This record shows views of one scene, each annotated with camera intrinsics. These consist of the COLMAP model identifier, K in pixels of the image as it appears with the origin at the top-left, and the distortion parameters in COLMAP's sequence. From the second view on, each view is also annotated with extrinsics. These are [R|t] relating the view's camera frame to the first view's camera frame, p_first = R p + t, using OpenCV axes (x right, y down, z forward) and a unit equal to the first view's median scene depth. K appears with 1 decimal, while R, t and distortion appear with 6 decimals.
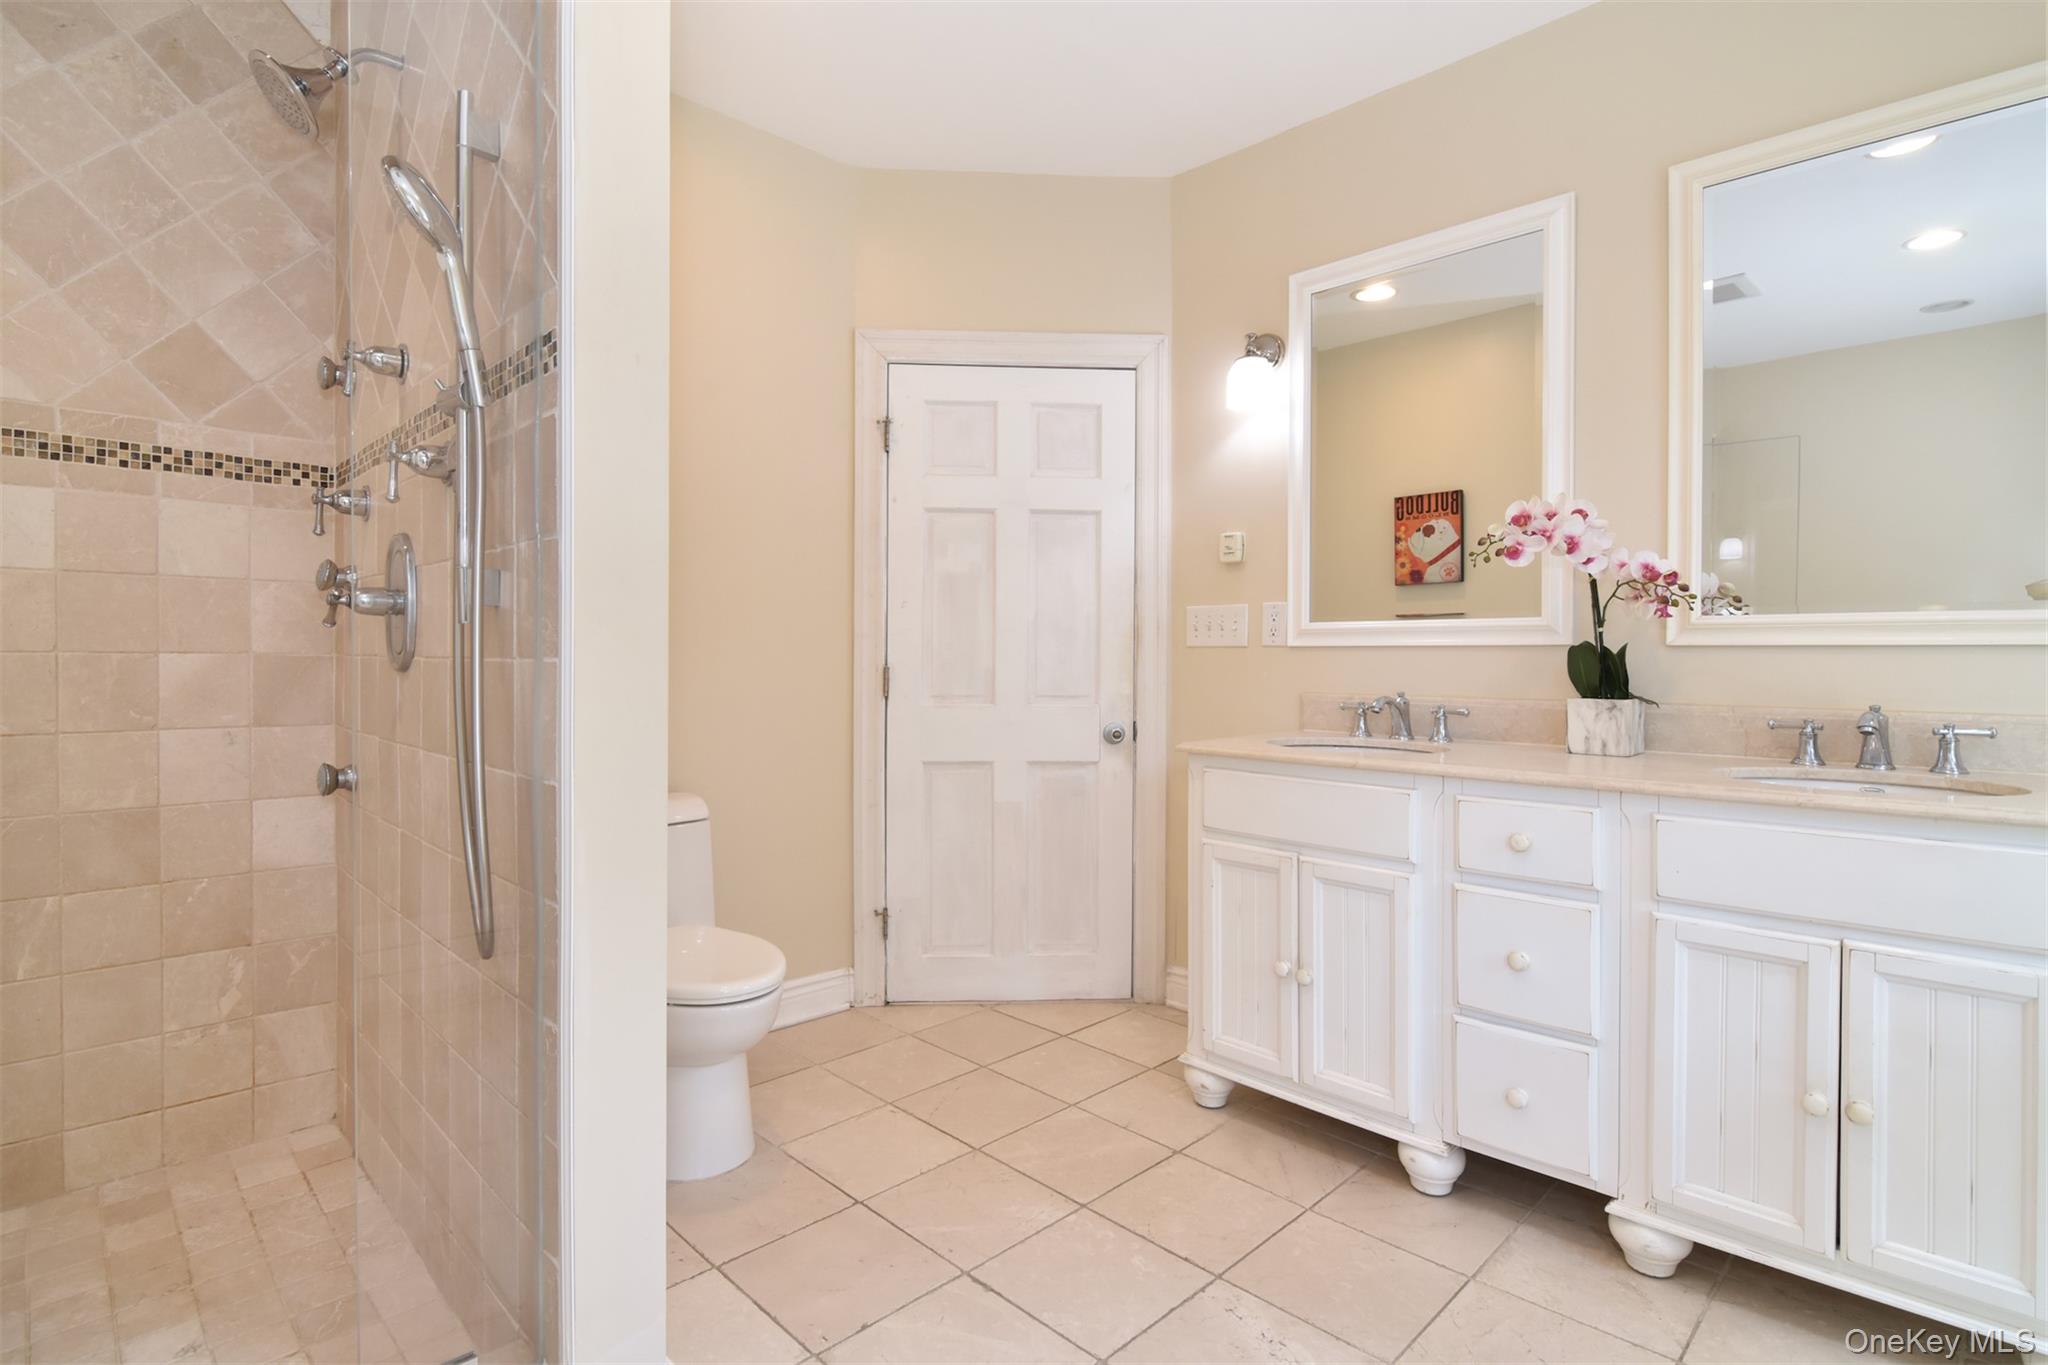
lens RADIAL K [[994.0, 0, 1025.7], [0, 994.0, 667.9], [0, 0, 1]] dist [-0.005898, -0.003759]
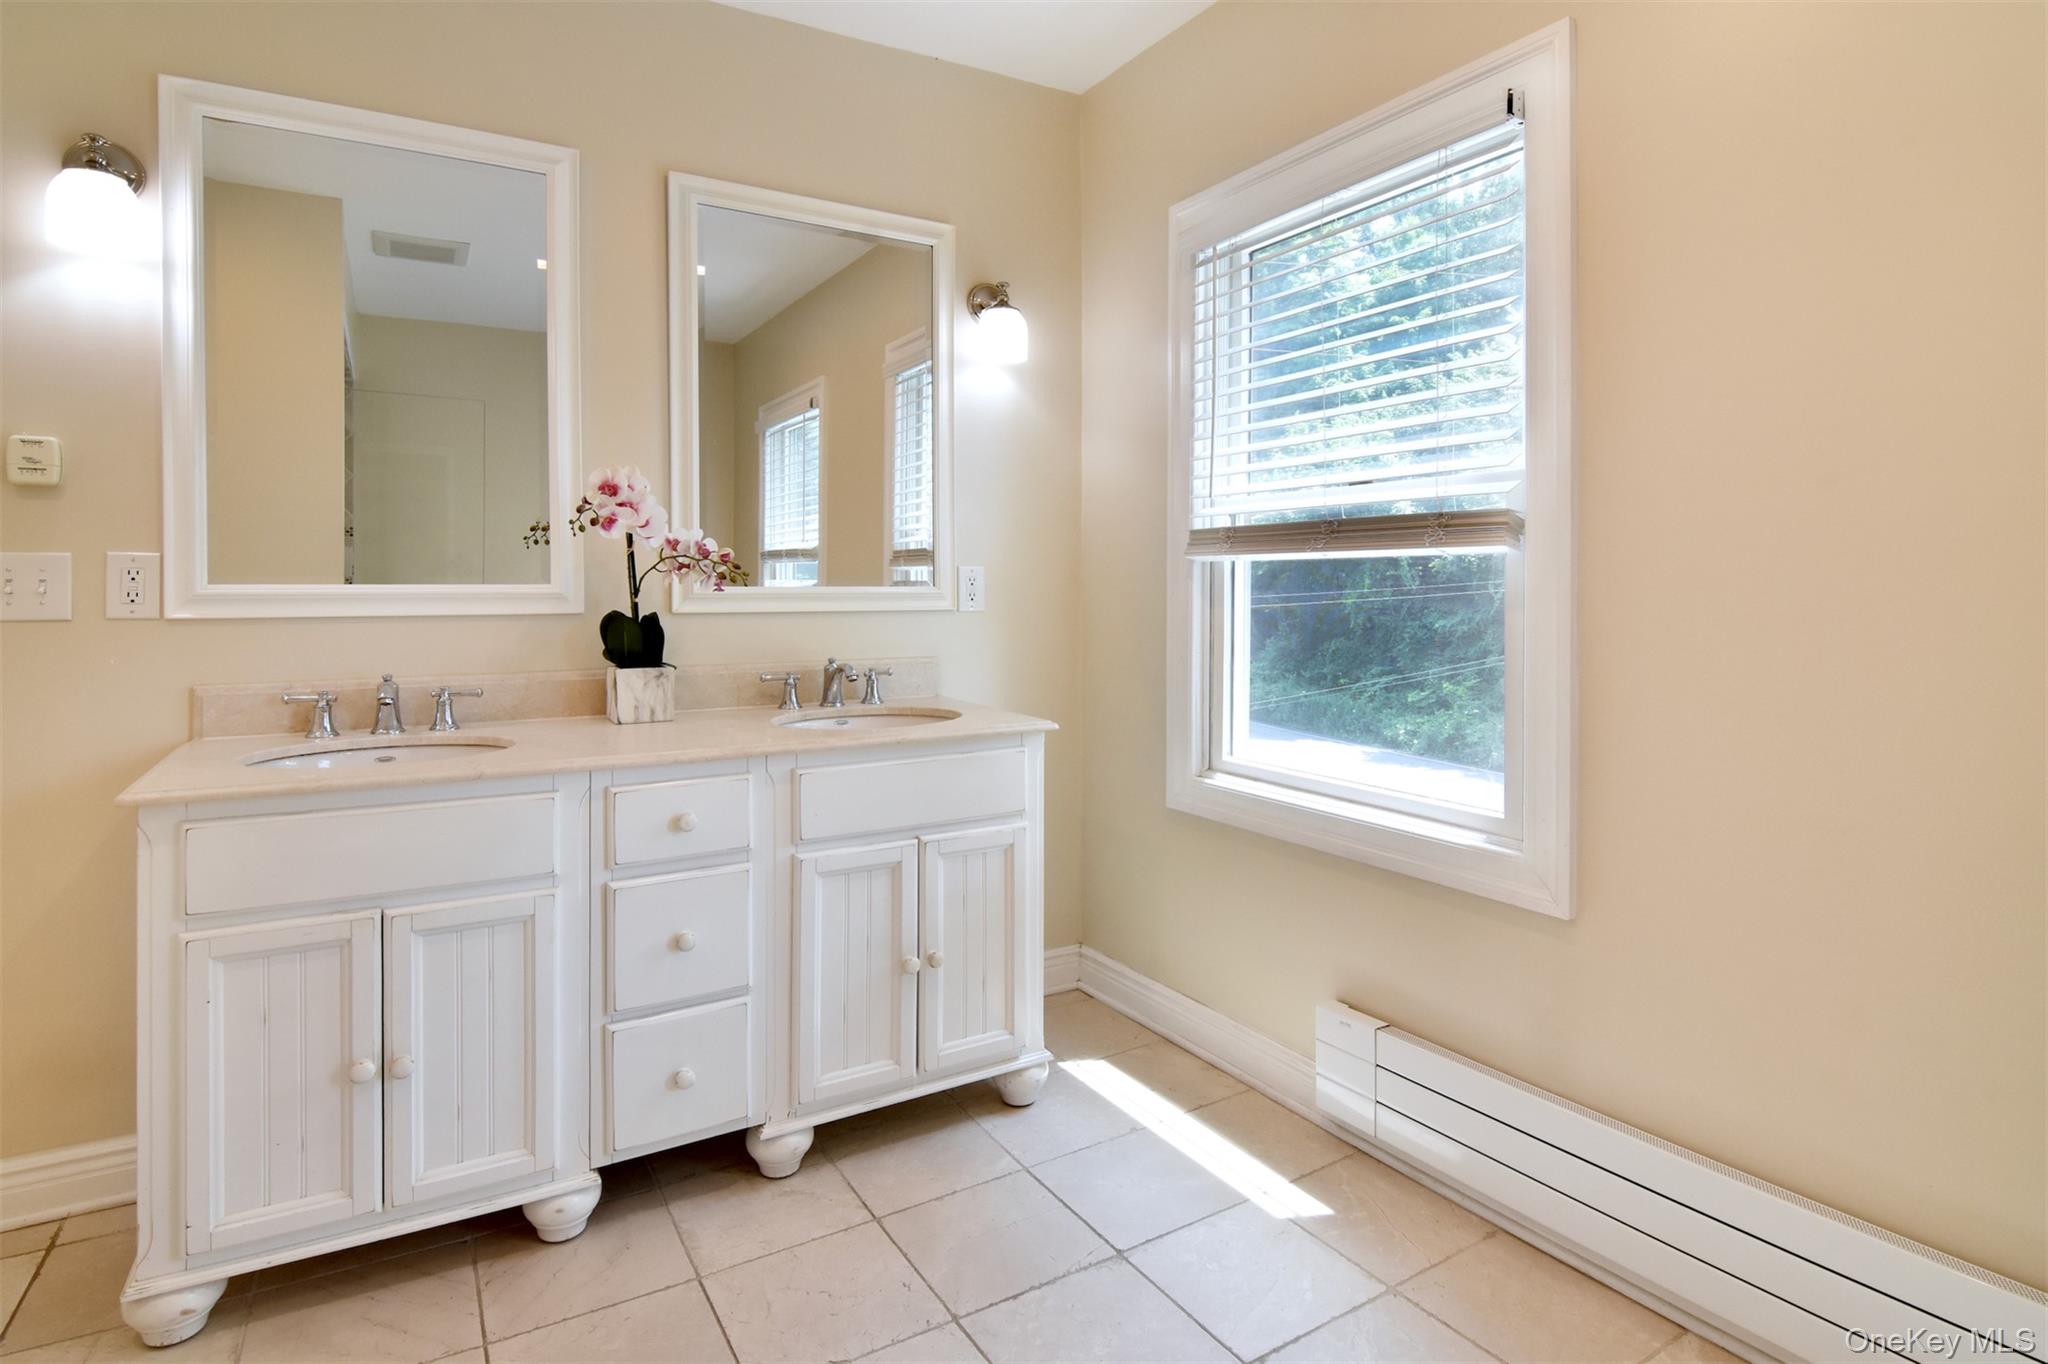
lens RADIAL K [[1069.2, 0, 1018.9], [0, 1069.2, 587.1], [0, 0, 1]] dist [-0.018508, -0.005606]
pose [[0.250117, -0.011038, 0.968153, -0.392346], [0.015207, 0.999856, 0.007471, -0.054752], [-0.968096, 0.012854, 0.250249, 0.351930]]
